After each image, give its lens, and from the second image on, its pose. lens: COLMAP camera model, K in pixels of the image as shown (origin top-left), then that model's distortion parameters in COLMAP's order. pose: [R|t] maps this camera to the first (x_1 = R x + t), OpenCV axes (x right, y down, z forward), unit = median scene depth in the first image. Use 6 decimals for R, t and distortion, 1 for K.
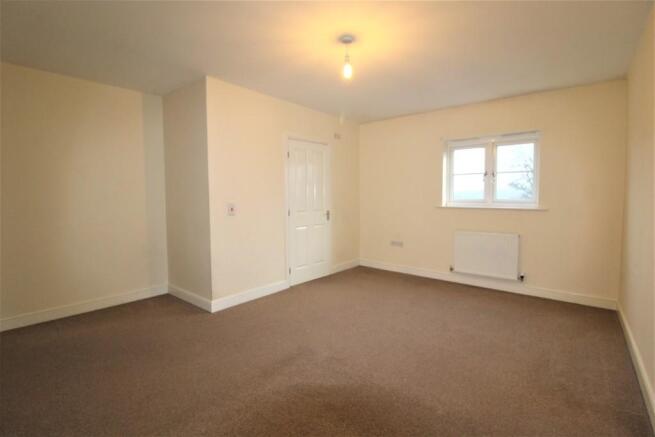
lens RADIAL K [[307.2, 0, 327.6], [0, 307.2, 211.1], [0, 0, 1]] dist [0.024716, 0.000033]
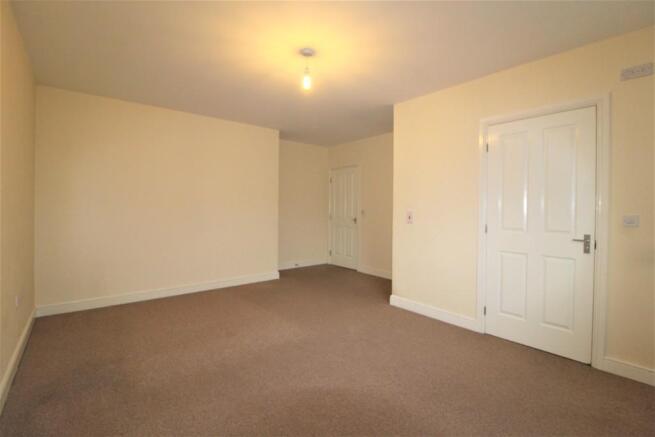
lens RADIAL K [[307.2, 0, 327.6], [0, 307.2, 211.1], [0, 0, 1]] dist [0.024716, 0.000033]
pose [[-0.189888, 0.006043, -0.981787, 0.784304], [-0.066762, 0.997587, 0.019052, -0.028902], [0.979533, 0.069164, -0.189027, 0.921726]]
